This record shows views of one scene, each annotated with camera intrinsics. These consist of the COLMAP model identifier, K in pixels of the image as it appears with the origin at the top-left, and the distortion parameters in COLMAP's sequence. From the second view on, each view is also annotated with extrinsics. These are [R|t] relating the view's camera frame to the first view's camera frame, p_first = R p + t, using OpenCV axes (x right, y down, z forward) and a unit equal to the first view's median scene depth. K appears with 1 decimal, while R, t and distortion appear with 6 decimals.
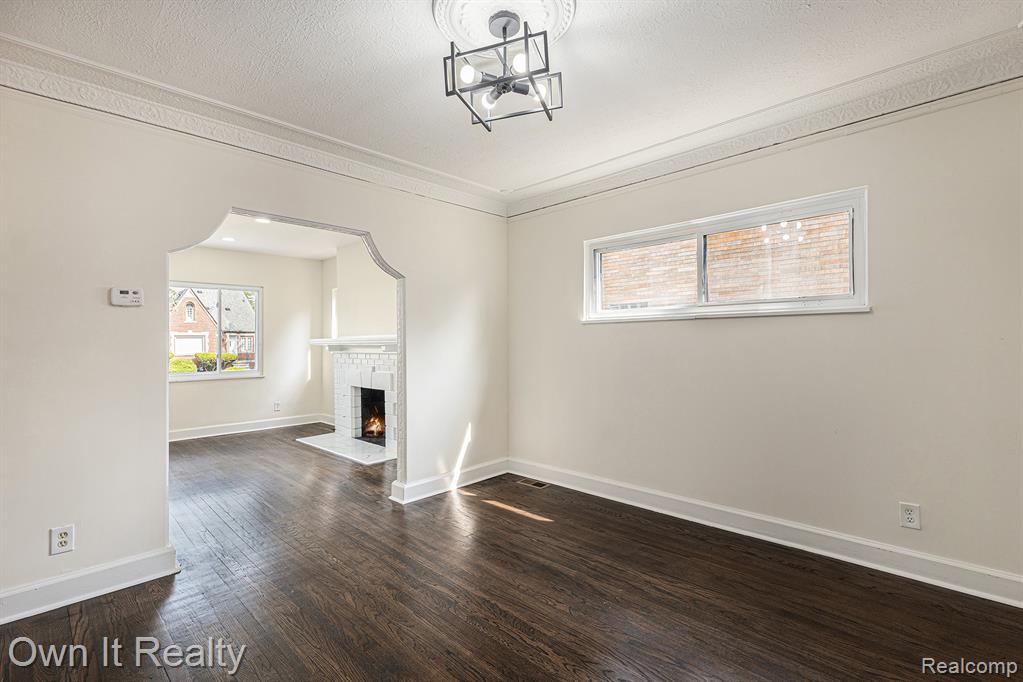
lens RADIAL K [[470.4, 0, 511.5], [0, 470.4, 341.0], [0, 0, 1]] dist [0.000063, 0.000004]
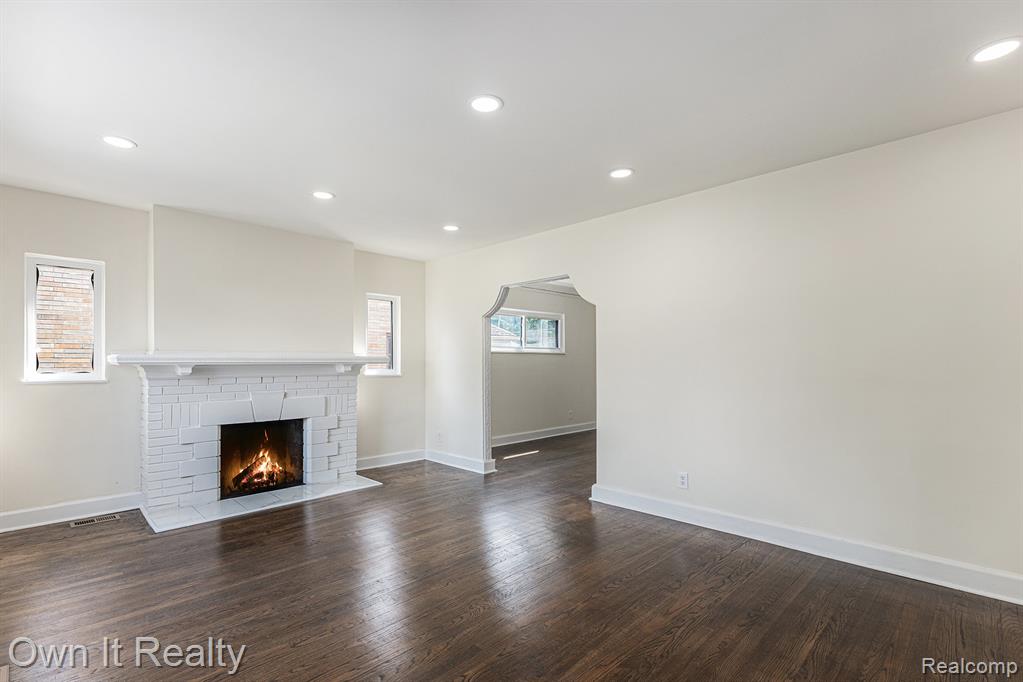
lens RADIAL K [[470.4, 0, 511.5], [0, 470.4, 341.0], [0, 0, 1]] dist [0.000063, 0.000004]
pose [[0.029217, 0.055860, 0.998011, -1.635366], [-0.002748, 0.998438, -0.055804, 0.017301], [-0.999569, -0.001112, 0.029325, 0.873133]]
